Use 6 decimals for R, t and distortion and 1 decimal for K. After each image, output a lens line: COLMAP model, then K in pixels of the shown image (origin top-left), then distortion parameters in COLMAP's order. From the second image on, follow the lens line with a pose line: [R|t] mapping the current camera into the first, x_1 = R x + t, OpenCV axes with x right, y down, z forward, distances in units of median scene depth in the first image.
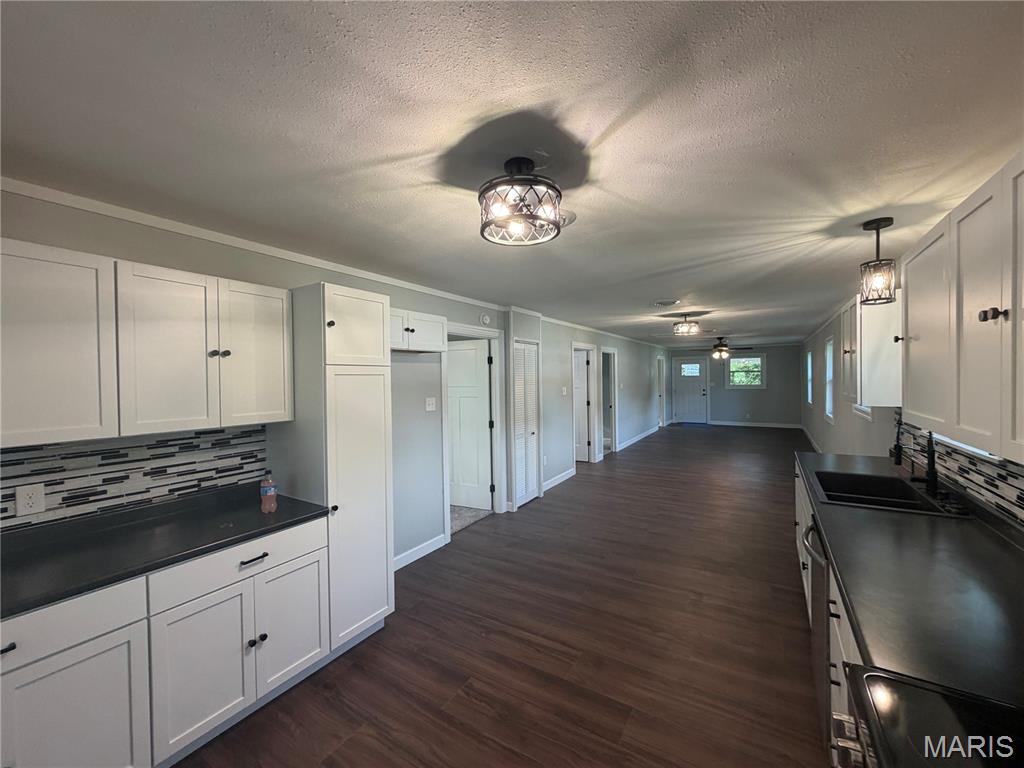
lens RADIAL K [[409.0, 0, 510.1], [0, 409.0, 380.5], [0, 0, 1]] dist [0.000562, -0.000408]
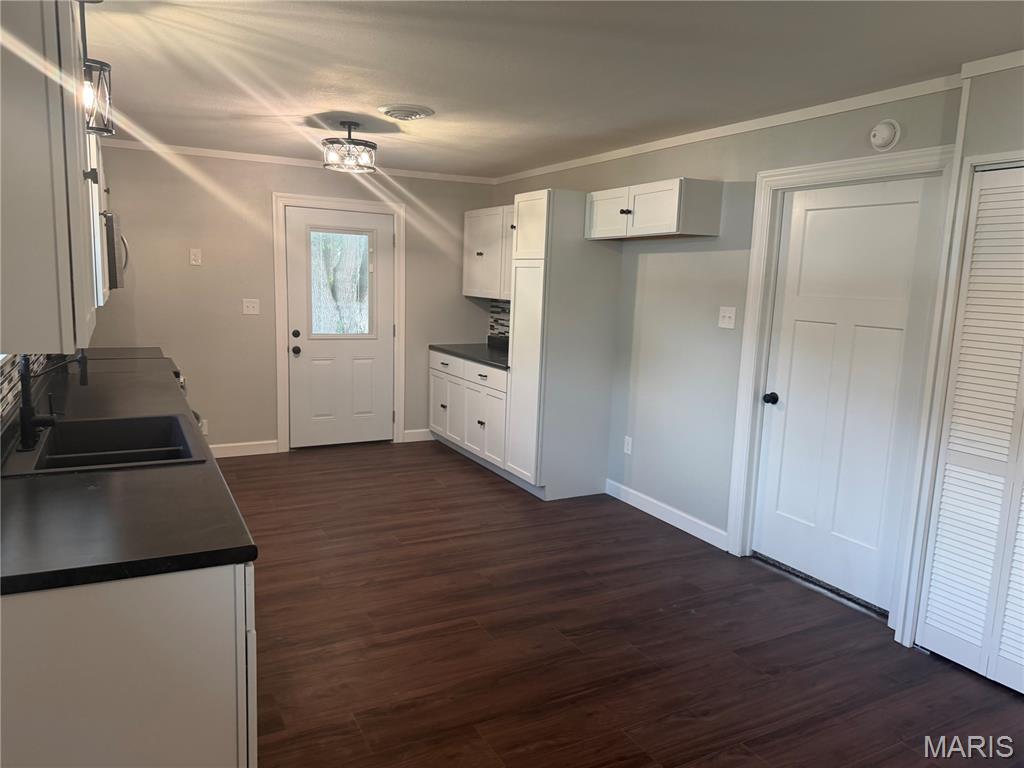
lens RADIAL K [[713.9, 0, 510.1], [0, 713.9, 391.0], [0, 0, 1]] dist [0.074642, -0.104144]
pose [[-0.495934, 0.134849, -0.857826, 1.438744], [-0.035051, 0.983955, 0.174940, -0.018864], [0.867652, 0.116826, -0.483250, 1.950322]]
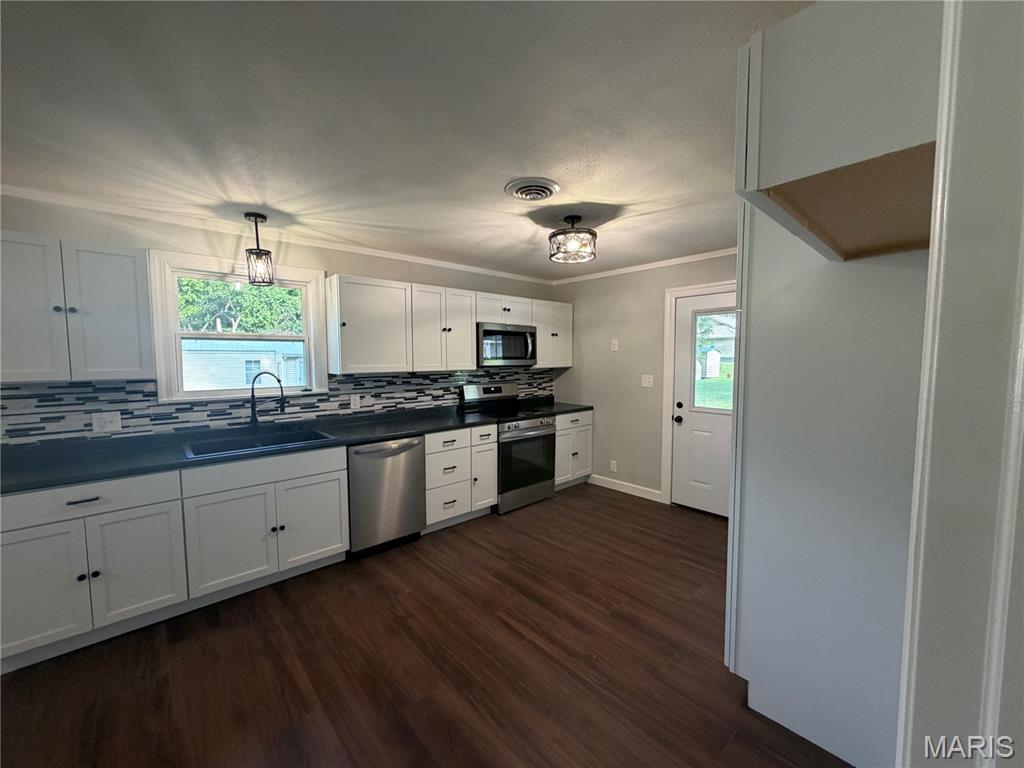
lens RADIAL K [[409.0, 0, 509.0], [0, 409.0, 384.3], [0, 0, 1]] dist [0.000562, -0.000408]
pose [[-0.958880, 0.001707, 0.283808, -0.136986], [0.022831, 0.997205, 0.071138, 0.031160], [-0.282893, 0.074692, -0.956239, 1.835286]]
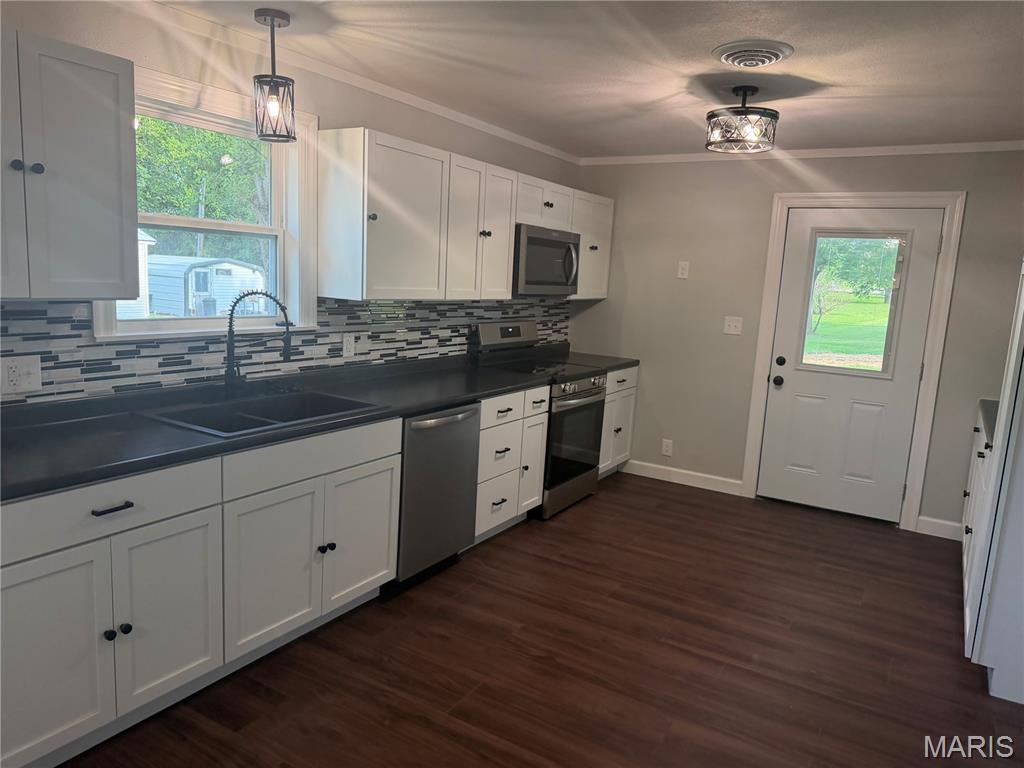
lens RADIAL K [[713.9, 0, 506.9], [0, 713.9, 387.8], [0, 0, 1]] dist [0.074642, -0.104144]
pose [[-0.999309, -0.035689, -0.010431, 0.464756], [-0.036936, 0.985064, 0.168183, 0.003188], [0.004273, 0.168452, -0.985701, 2.123906]]
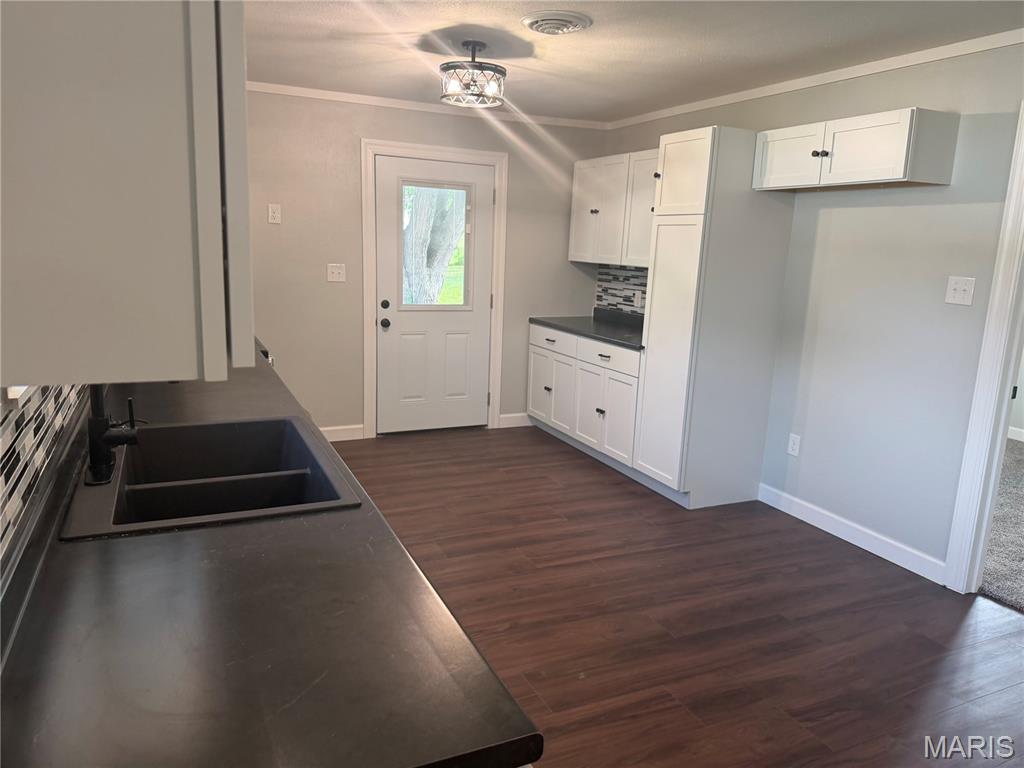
lens RADIAL K [[713.9, 0, 513.7], [0, 713.9, 388.8], [0, 0, 1]] dist [0.074642, -0.104144]
pose [[-0.539681, 0.163510, -0.825839, 1.268625], [-0.038789, 0.975086, 0.218408, 0.007931], [0.840976, 0.149904, -0.519893, 1.580591]]
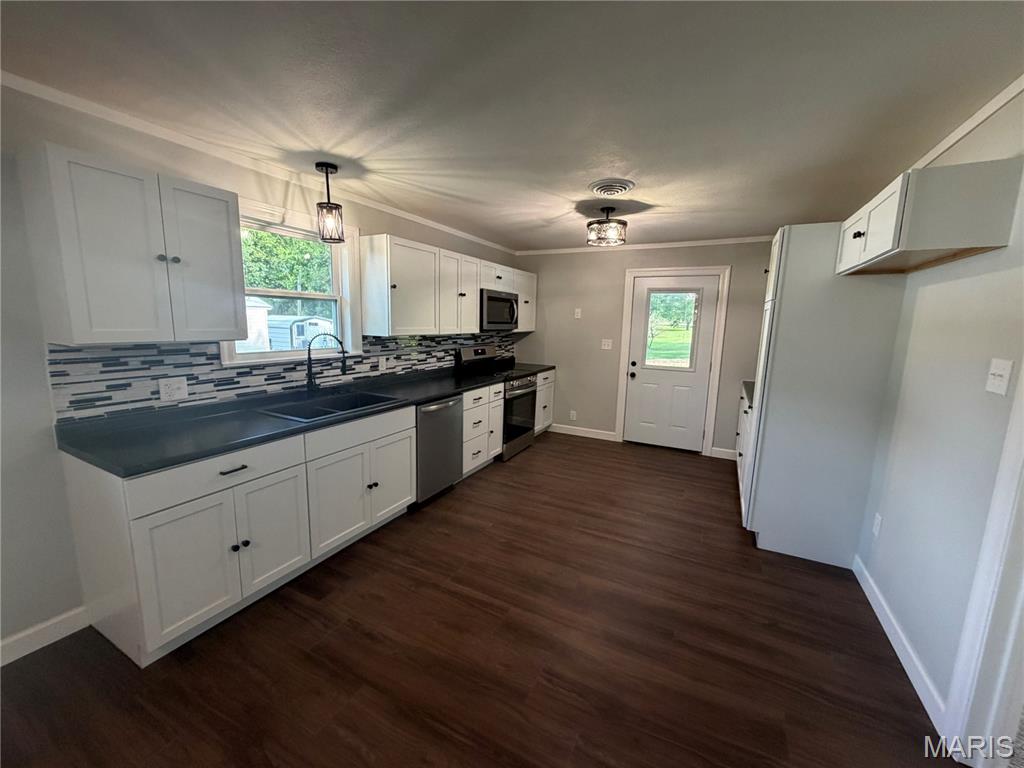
lens RADIAL K [[409.0, 0, 508.7], [0, 409.0, 383.5], [0, 0, 1]] dist [0.000562, -0.000408]
pose [[-0.997052, 0.003826, -0.076630, 0.452990], [-0.008882, 0.986286, 0.164804, 0.009007], [0.076210, 0.164999, -0.983345, 2.083963]]
